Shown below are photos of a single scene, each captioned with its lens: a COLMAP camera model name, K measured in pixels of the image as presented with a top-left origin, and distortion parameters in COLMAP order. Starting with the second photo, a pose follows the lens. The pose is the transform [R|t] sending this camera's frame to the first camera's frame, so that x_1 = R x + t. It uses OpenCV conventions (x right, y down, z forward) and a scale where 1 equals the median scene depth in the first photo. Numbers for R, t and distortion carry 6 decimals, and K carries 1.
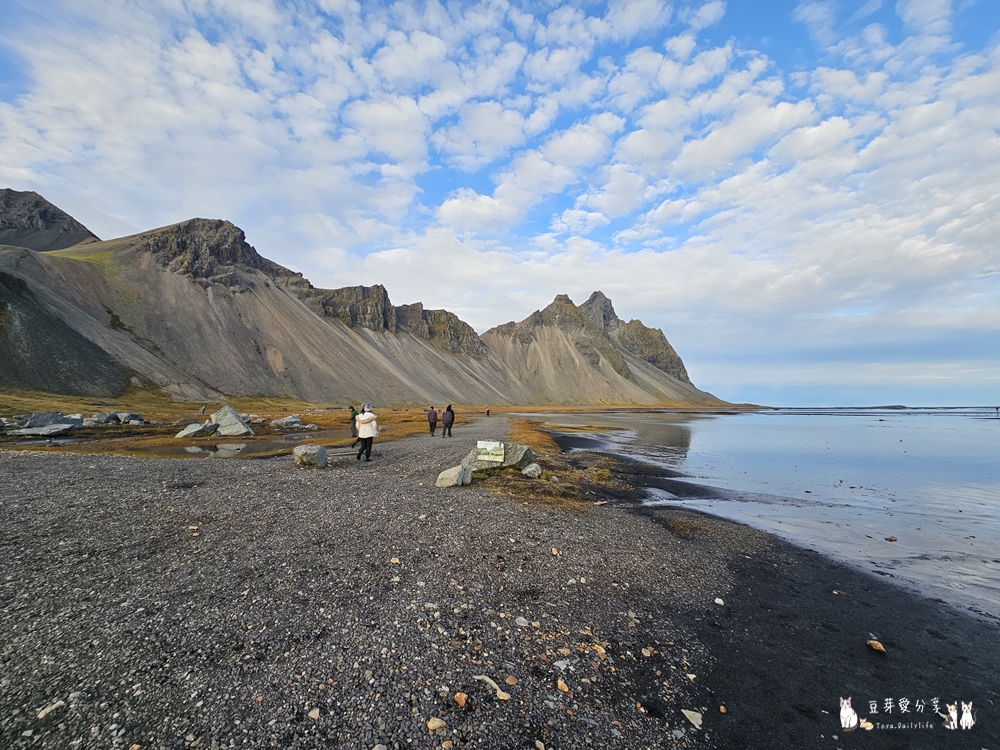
lens RADIAL K [[409.3, 0, 496.6], [0, 409.3, 375.2], [0, 0, 1]] dist [0.003978, 0.000680]
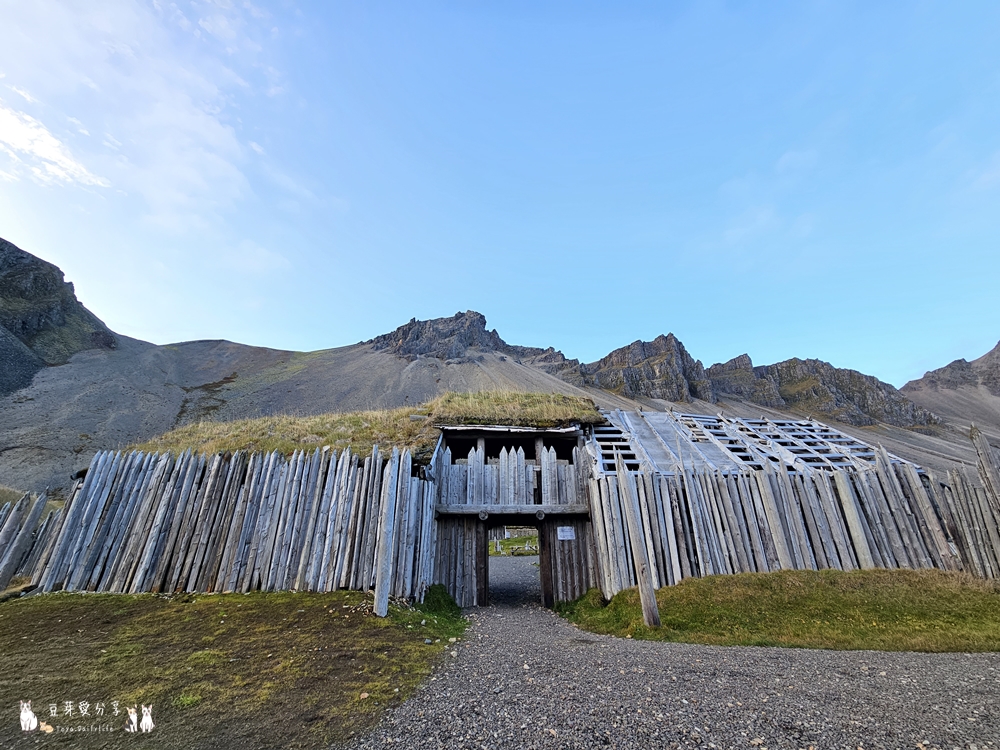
lens RADIAL K [[405.2, 0, 497.9], [0, 405.2, 375.8], [0, 0, 1]] dist [-0.003644, 0.002594]
pose [[0.772481, -0.255528, -0.581360, -0.155521], [0.046179, 0.935651, -0.349891, 0.038152], [0.633357, 0.243437, 0.734573, 0.439943]]
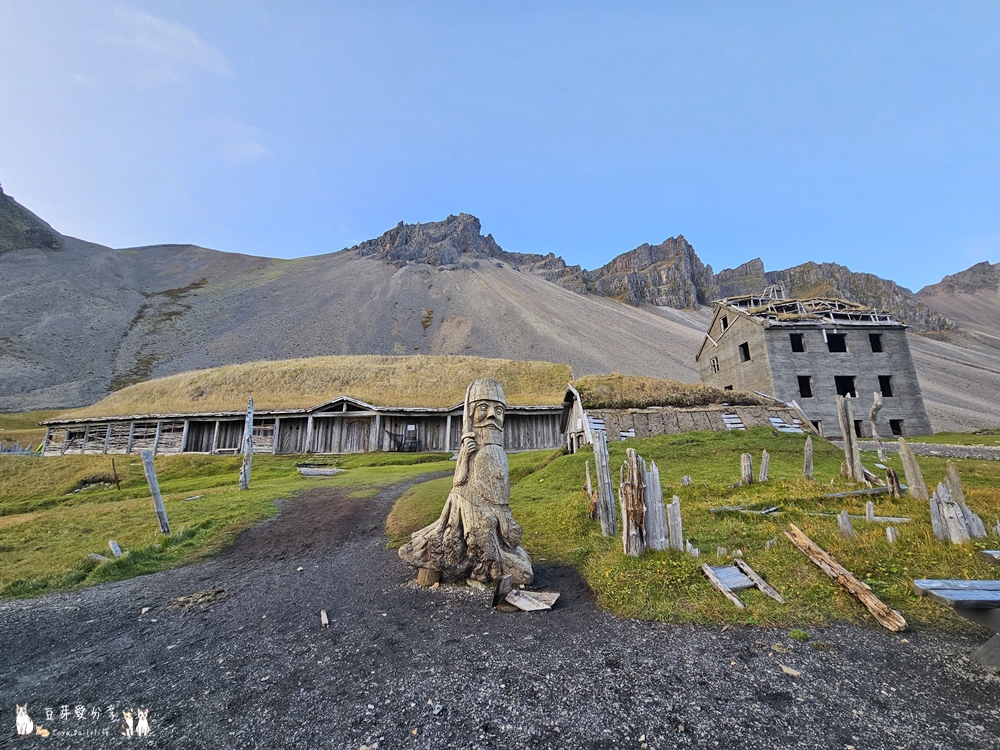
lens RADIAL K [[405.2, 0, 497.9], [0, 405.2, 375.8], [0, 0, 1]] dist [-0.003644, 0.002594]
pose [[0.775292, -0.140472, -0.615784, -0.171569], [0.059912, 0.986914, -0.149704, 0.038716], [0.628756, 0.079171, 0.773562, 0.457932]]
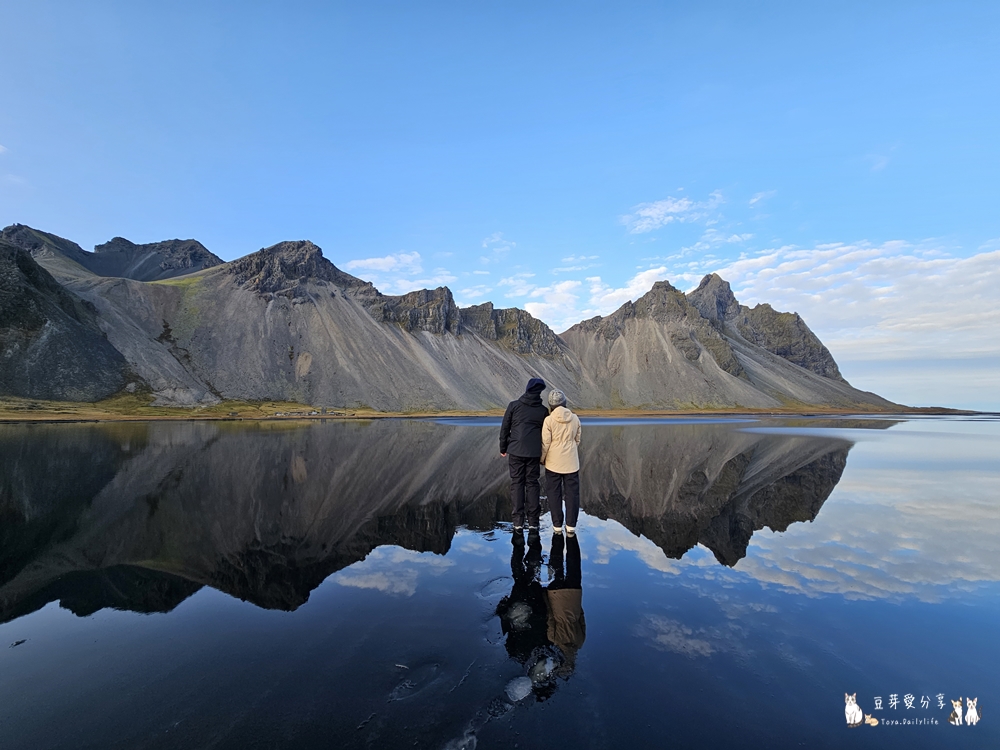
lens RADIAL K [[409.4, 0, 498.5], [0, 409.4, 371.5], [0, 0, 1]] dist [0.001541, 0.000780]
pose [[0.951265, -0.029208, -0.306987, 0.142841], [0.022942, 0.999449, -0.024003, 0.009425], [0.307519, 0.015790, 0.951411, 0.116970]]
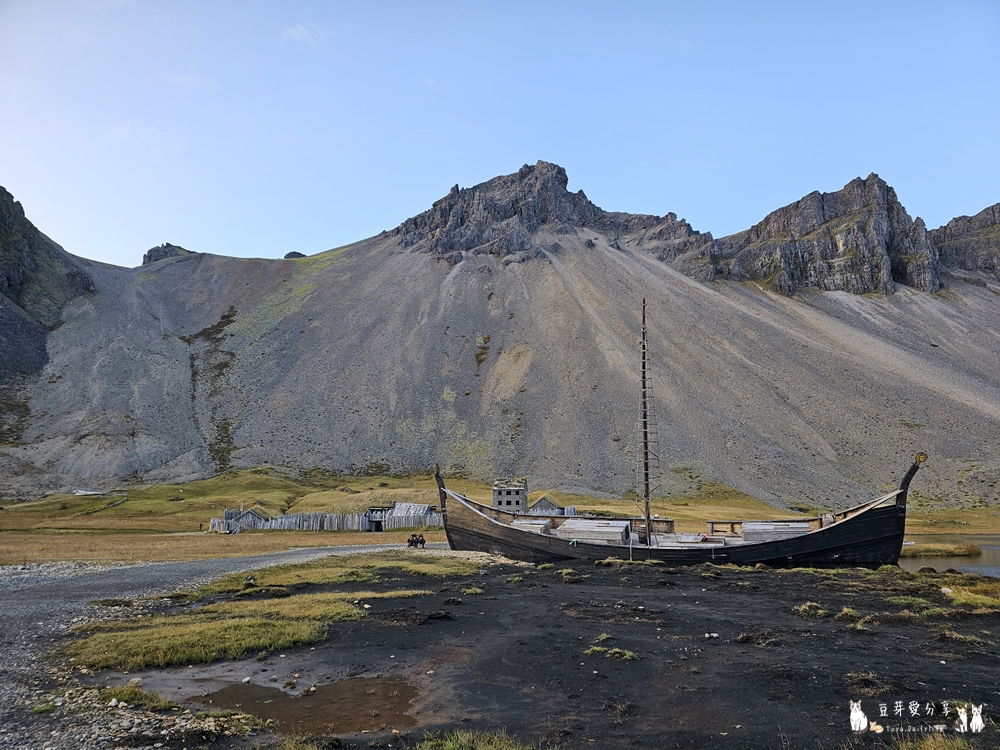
lens RADIAL K [[655.4, 0, 510.2], [0, 655.4, 385.3], [0, 0, 1]] dist [0.103856, -0.107547]
pose [[0.653510, -0.153053, -0.741283, -0.084032], [0.061933, 0.986872, -0.149160, 0.034564], [0.754380, 0.051567, 0.654409, 0.402413]]
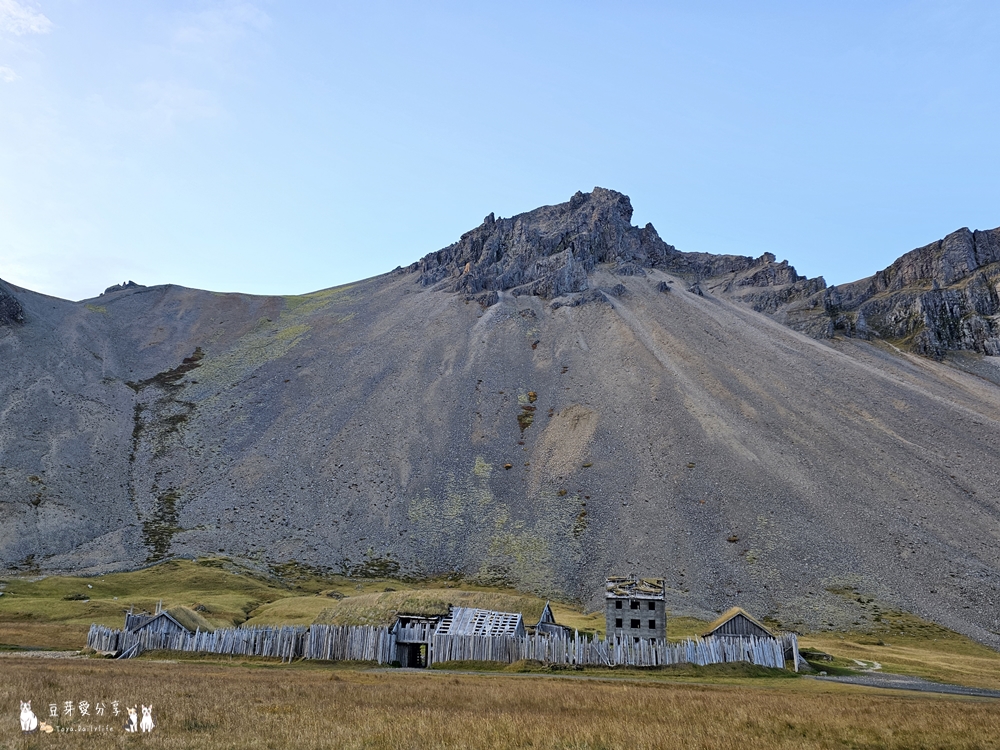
lens RADIAL K [[820.4, 0, 506.8], [0, 820.4, 377.9], [0, 0, 1]] dist [0.131003, -0.177873]
pose [[0.627476, -0.220442, -0.746779, -0.115204], [0.020262, 0.963384, -0.267357, 0.036043], [0.778372, 0.152629, 0.608968, 0.416710]]
